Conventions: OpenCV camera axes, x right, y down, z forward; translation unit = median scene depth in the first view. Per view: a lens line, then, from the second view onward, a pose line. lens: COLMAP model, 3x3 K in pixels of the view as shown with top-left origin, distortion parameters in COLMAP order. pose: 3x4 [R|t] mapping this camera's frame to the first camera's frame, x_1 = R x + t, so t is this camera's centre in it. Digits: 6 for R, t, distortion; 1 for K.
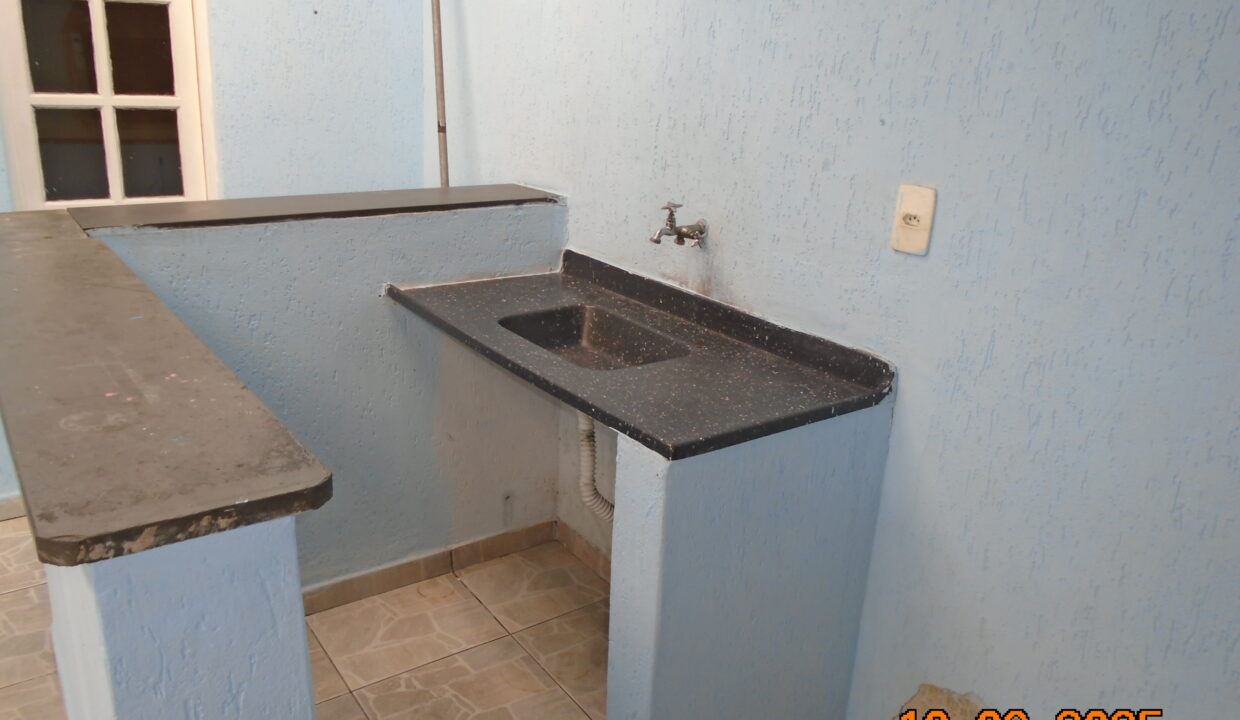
lens RADIAL K [[936.4, 0, 617.8], [0, 936.4, 337.9], [0, 0, 1]] dist [-0.004856, -0.001577]
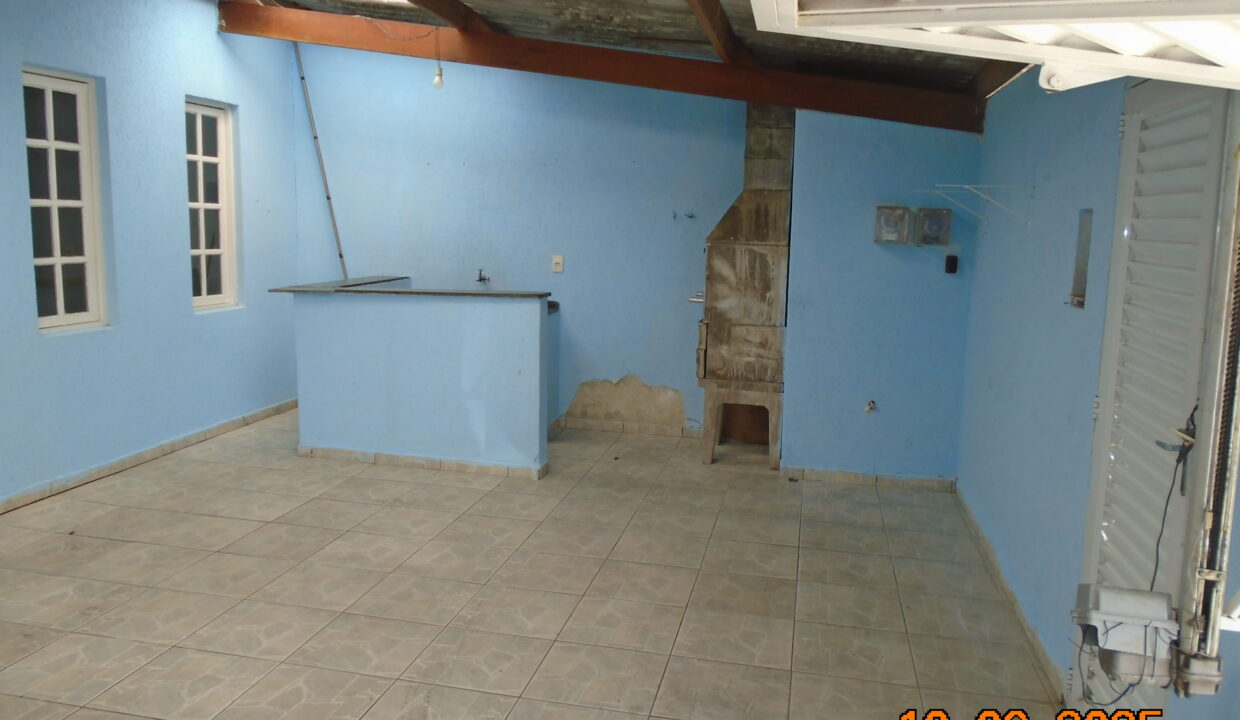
lens RADIAL K [[936.4, 0, 617.8], [0, 936.4, 337.9], [0, 0, 1]] dist [-0.004856, -0.001577]
pose [[0.733074, -0.120313, 0.669423, -1.422326], [0.215518, 0.974602, -0.060849, 0.307898], [-0.645100, 0.188880, 0.740385, -1.316419]]
